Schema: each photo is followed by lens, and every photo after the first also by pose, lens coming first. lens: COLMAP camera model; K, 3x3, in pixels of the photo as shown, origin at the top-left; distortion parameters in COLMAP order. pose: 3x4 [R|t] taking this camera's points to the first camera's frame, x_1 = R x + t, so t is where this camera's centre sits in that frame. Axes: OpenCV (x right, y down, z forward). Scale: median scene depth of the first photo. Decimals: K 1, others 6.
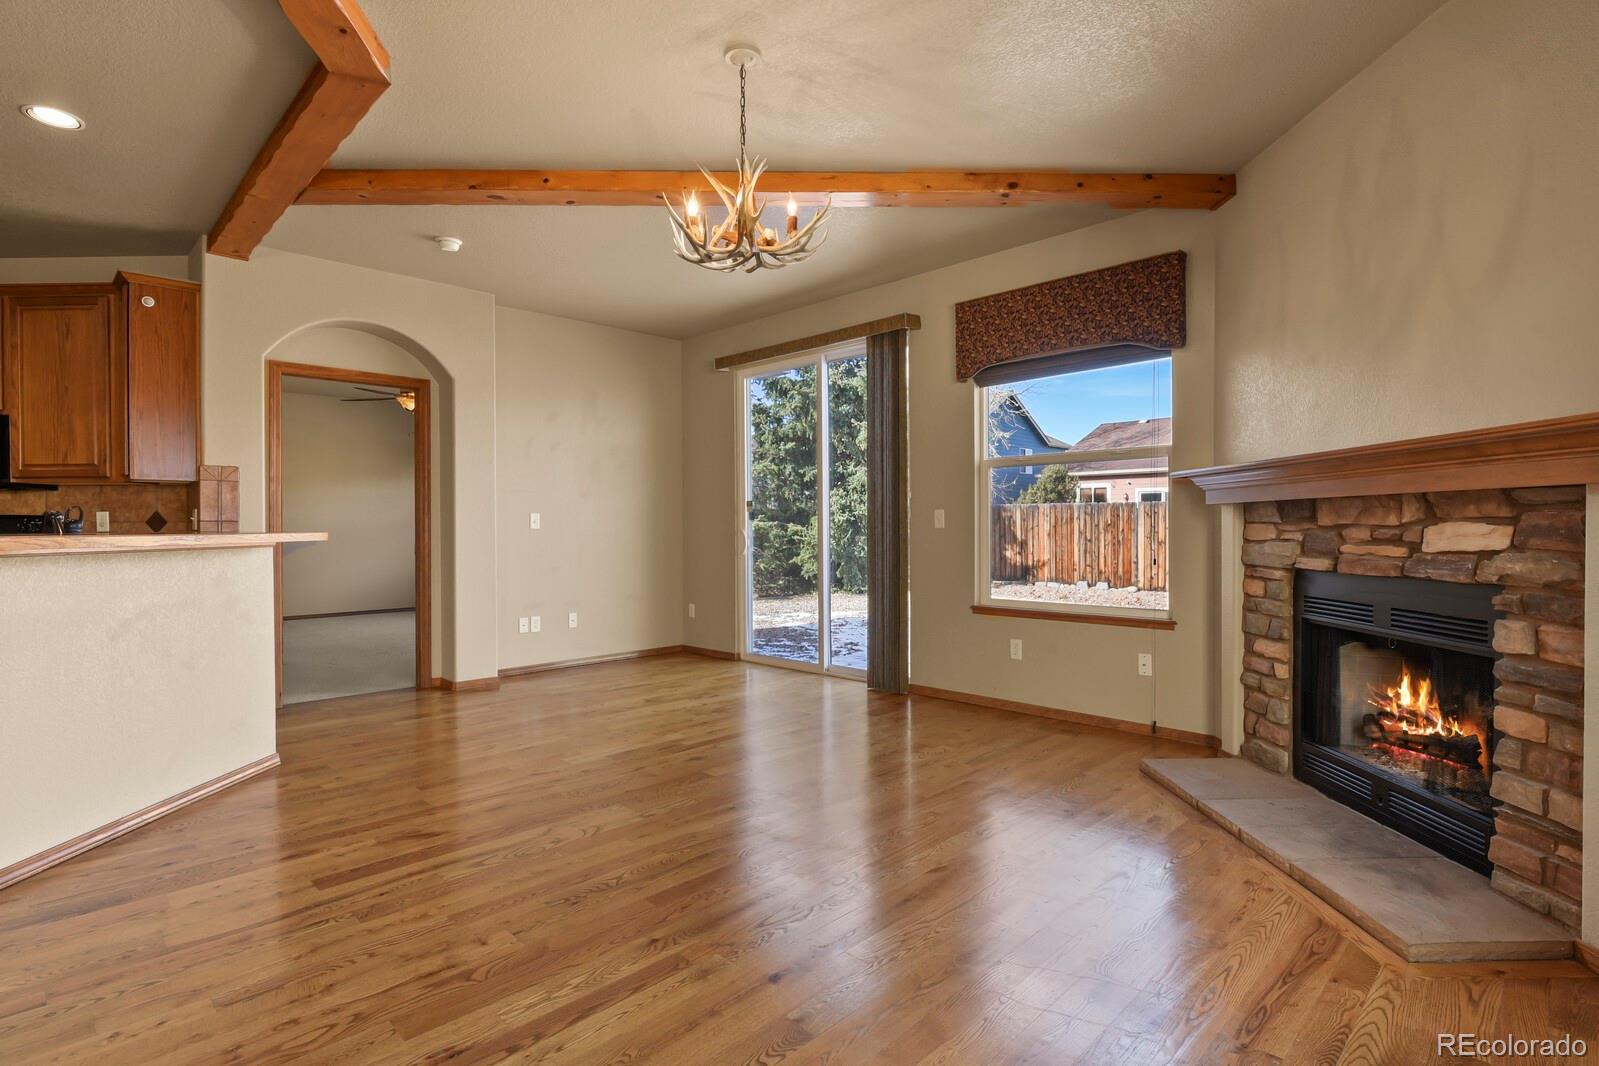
lens RADIAL K [[782.5, 0, 807.1], [0, 782.5, 534.9], [0, 0, 1]] dist [-0.002545, -0.005682]
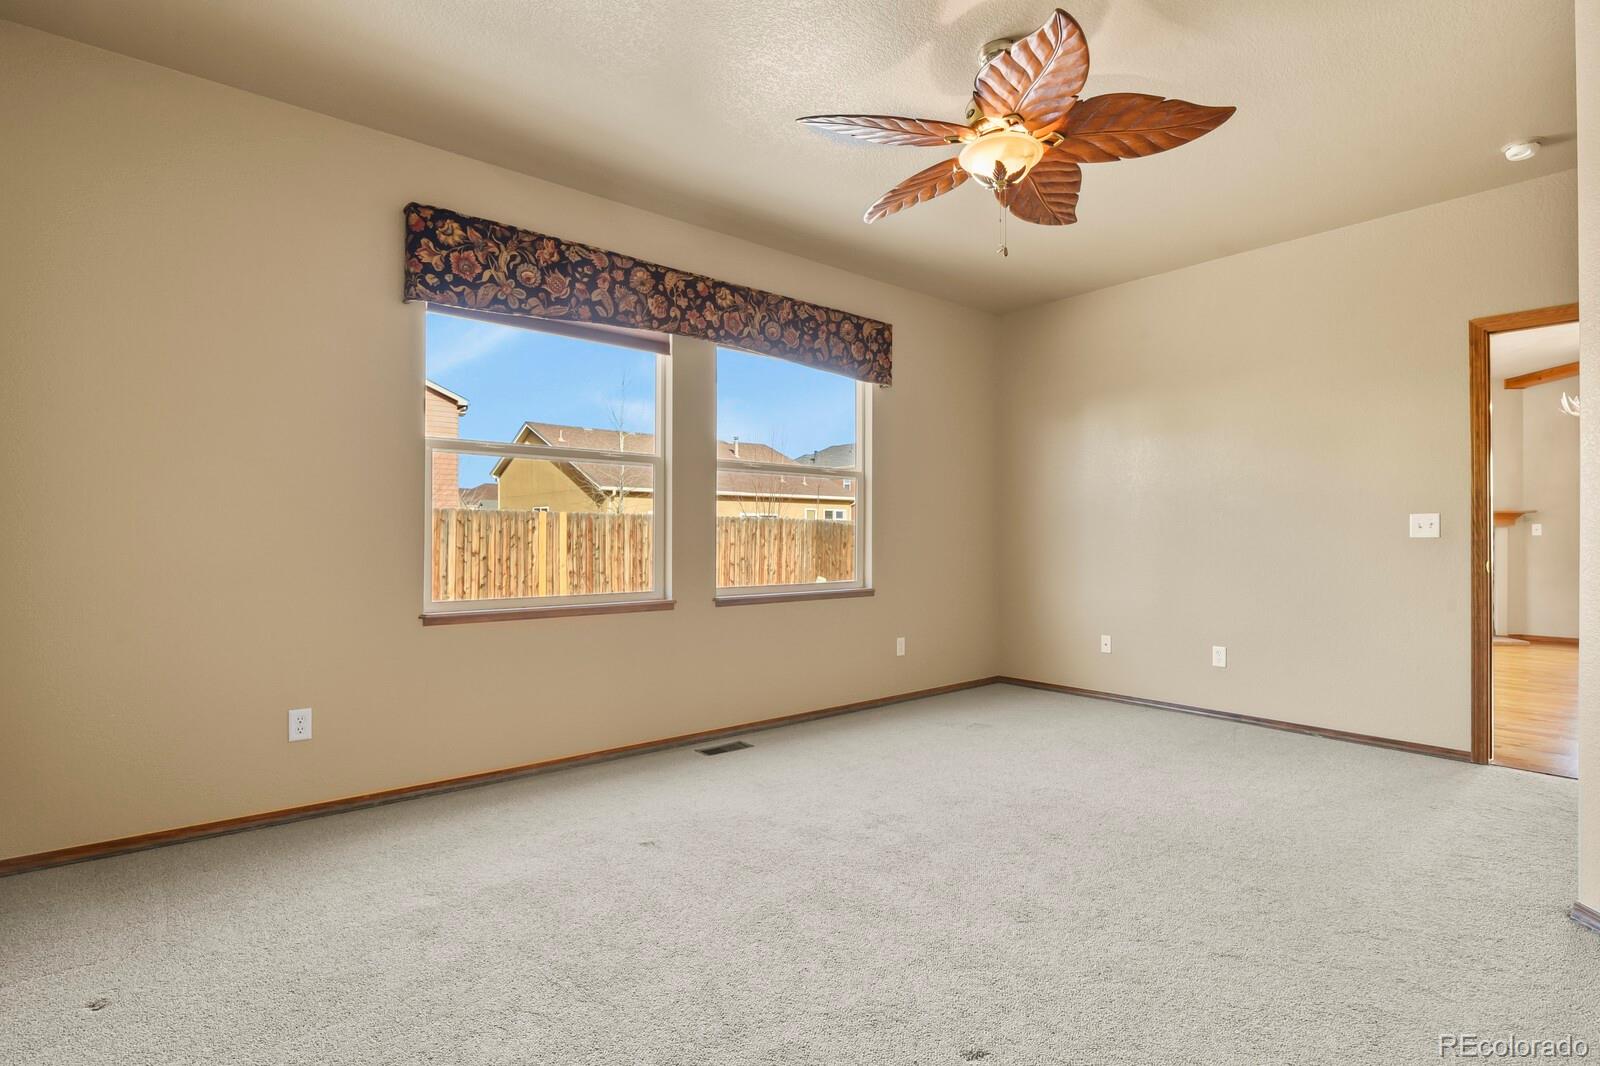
lens RADIAL K [[783.0, 0, 807.6], [0, 783.0, 534.9], [0, 0, 1]] dist [-0.002545, -0.005682]
pose [[0.092534, 0.007096, 0.995684, -2.008120], [0.008050, 0.999937, -0.007874, -0.006104], [-0.995677, 0.008744, 0.092472, 2.465974]]
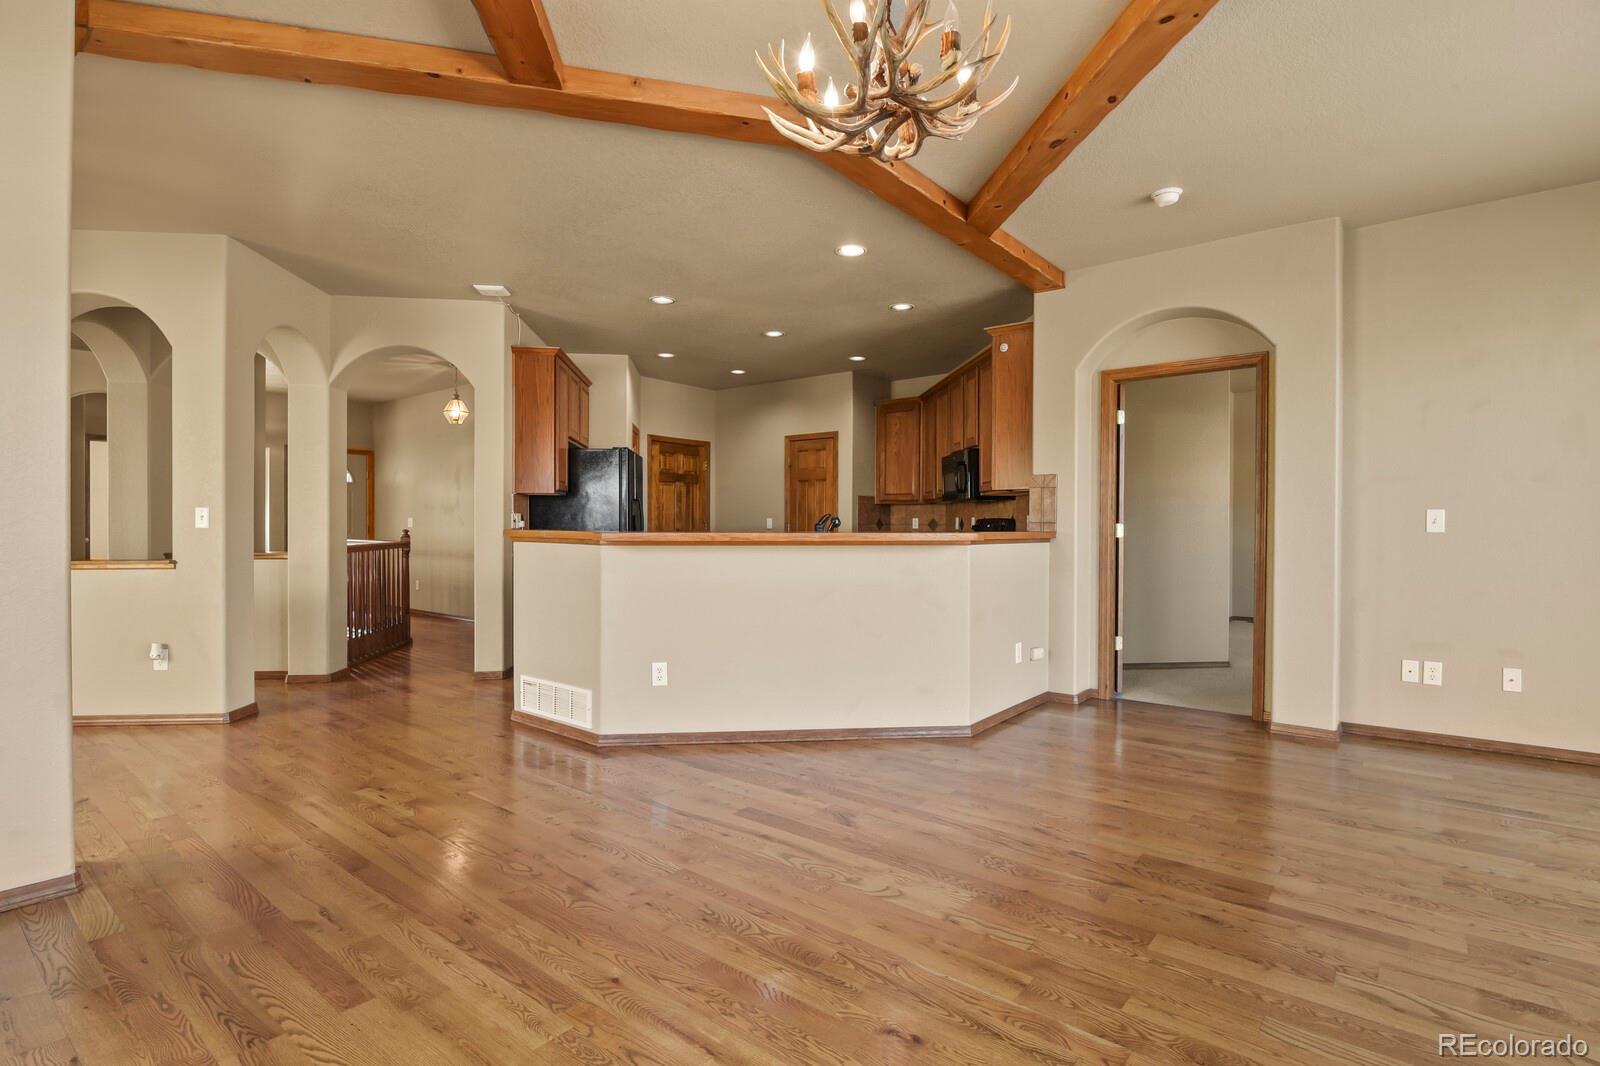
lens RADIAL K [[768.5, 0, 803.4], [0, 768.5, 535.1], [0, 0, 1]] dist [-0.014208, -0.000748]
pose [[0.107314, 0.013665, -0.994131, 0.423181], [-0.013699, 0.999831, 0.012265, -0.010462], [0.994131, 0.012302, 0.107483, 0.662825]]
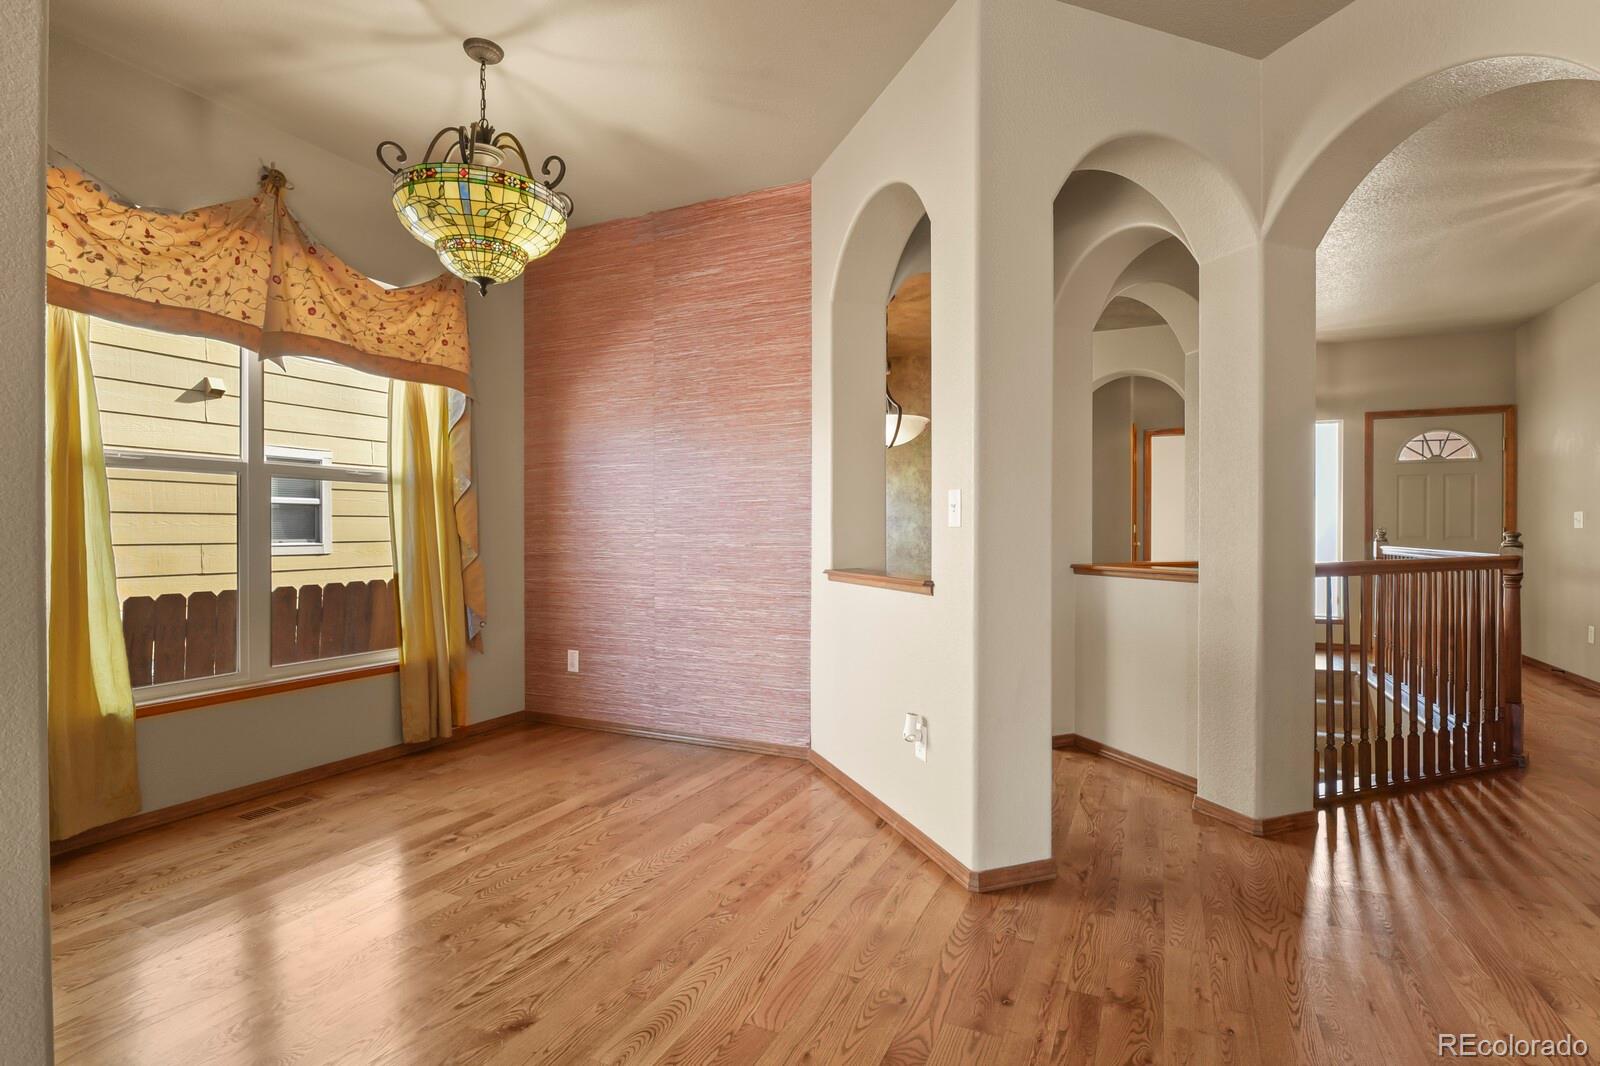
lens RADIAL K [[768.5, 0, 803.4], [0, 768.5, 535.1], [0, 0, 1]] dist [-0.014208, -0.000748]
pose [[-0.942274, 0.005378, -0.334801, -0.544893], [-0.001857, 0.999772, 0.021288, -0.000203], [0.334839, 0.020681, -0.942048, 0.443923]]
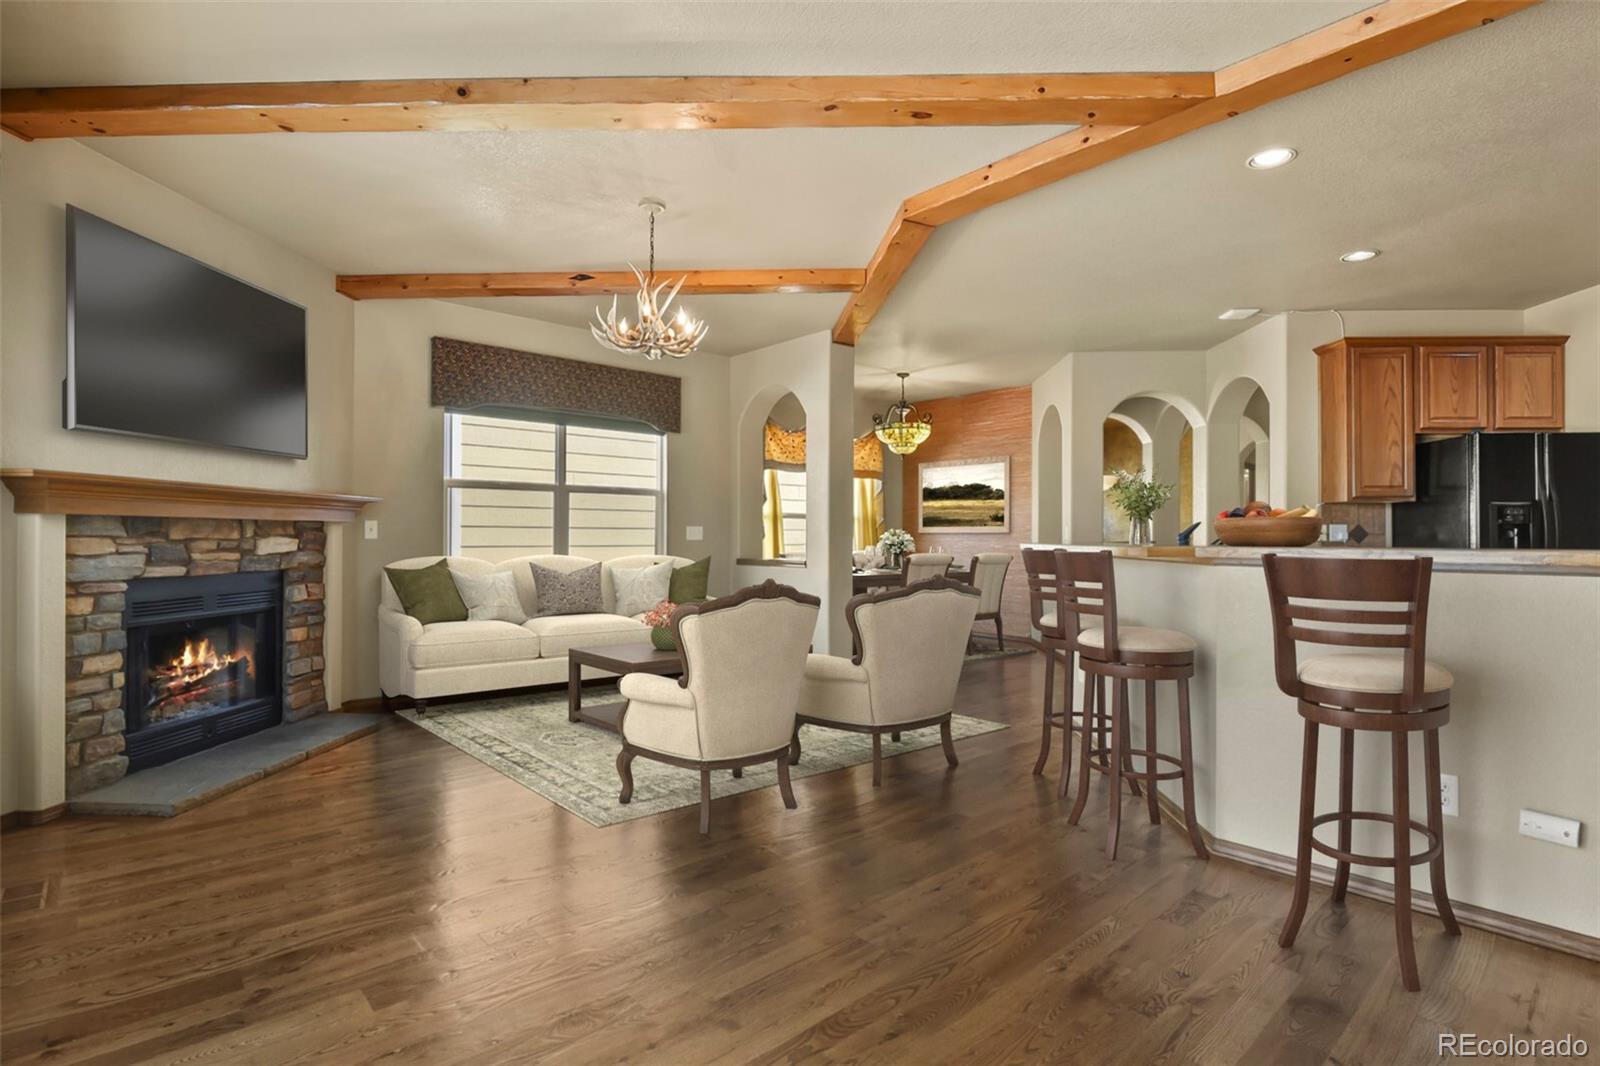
lens RADIAL K [[783.0, 0, 807.6], [0, 783.0, 534.9], [0, 0, 1]] dist [-0.002545, -0.005682]
pose [[-0.998844, 0.002521, 0.048012, -0.335896], [0.002961, 0.999954, 0.009096, -0.023171], [-0.047987, 0.009227, -0.998805, 1.877330]]
